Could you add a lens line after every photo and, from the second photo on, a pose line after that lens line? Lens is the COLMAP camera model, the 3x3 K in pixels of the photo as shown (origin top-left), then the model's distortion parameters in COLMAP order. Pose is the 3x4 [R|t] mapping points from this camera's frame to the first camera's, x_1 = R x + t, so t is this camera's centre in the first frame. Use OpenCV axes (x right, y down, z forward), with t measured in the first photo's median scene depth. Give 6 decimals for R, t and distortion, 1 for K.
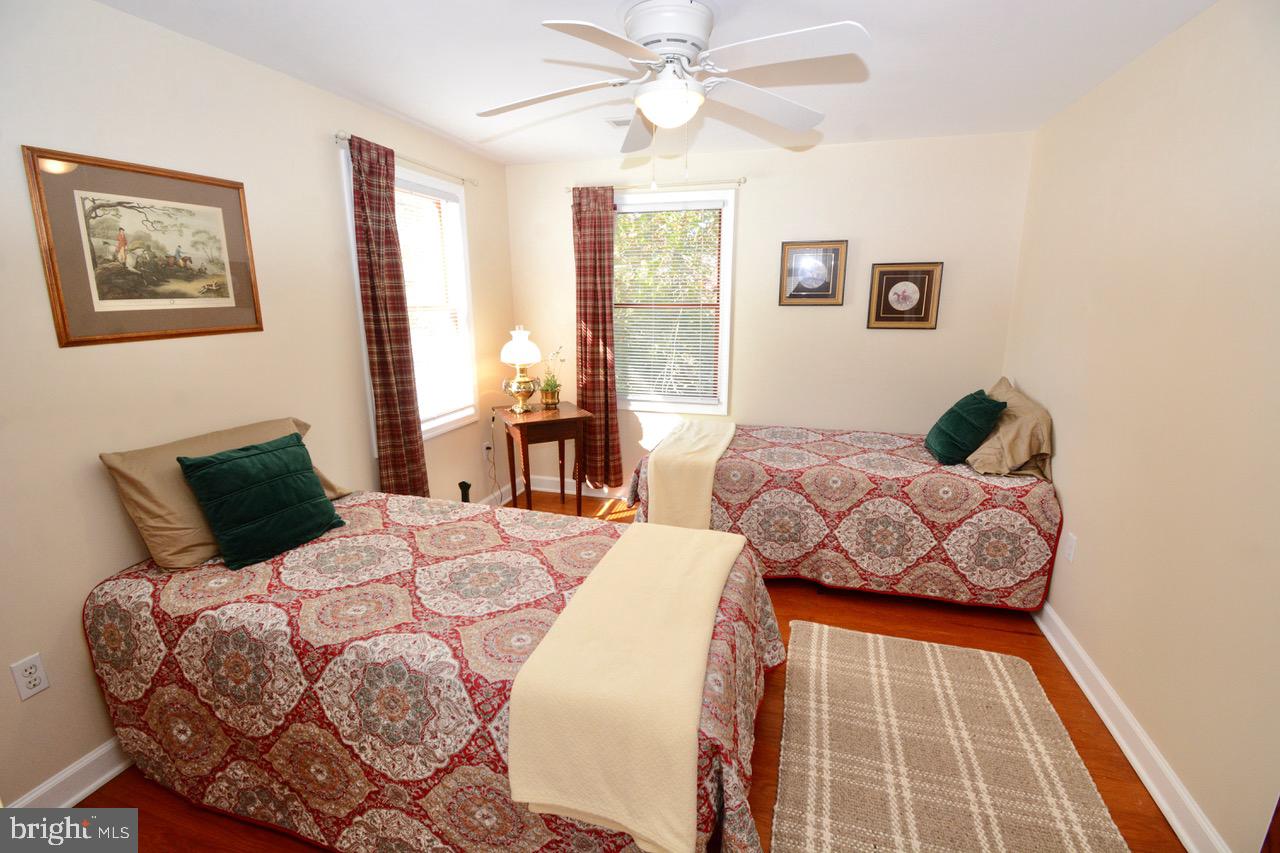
lens RADIAL K [[571.9, 0, 638.5], [0, 571.9, 425.1], [0, 0, 1]] dist [0.023392, -0.029093]
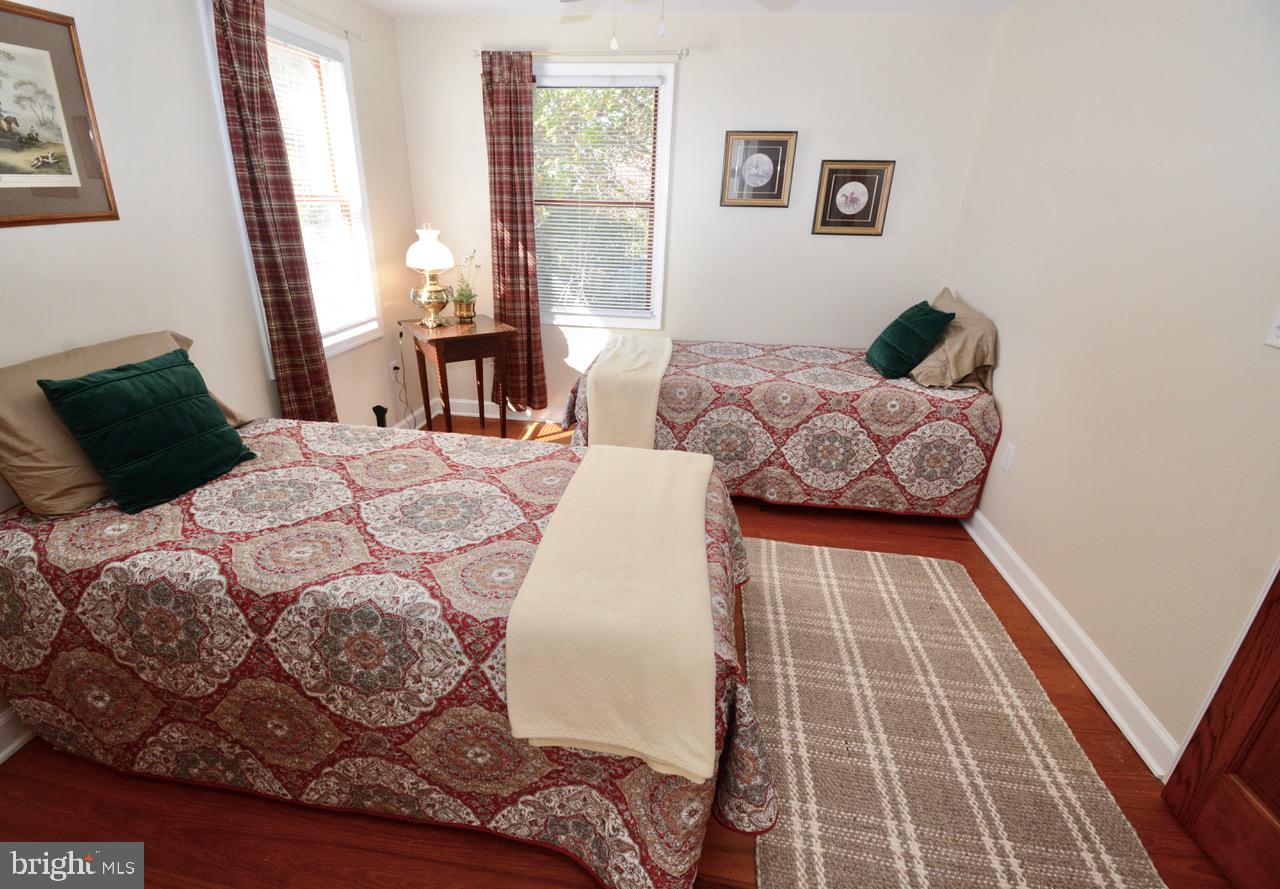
lens RADIAL K [[598.4, 0, 618.4], [0, 598.4, 444.4], [0, 0, 1]] dist [0.024073, -0.028868]
pose [[0.990596, -0.028858, 0.133738, -0.106694], [0.006363, 0.986162, 0.165661, 0.010944], [-0.136668, -0.163252, 0.977072, 0.058470]]
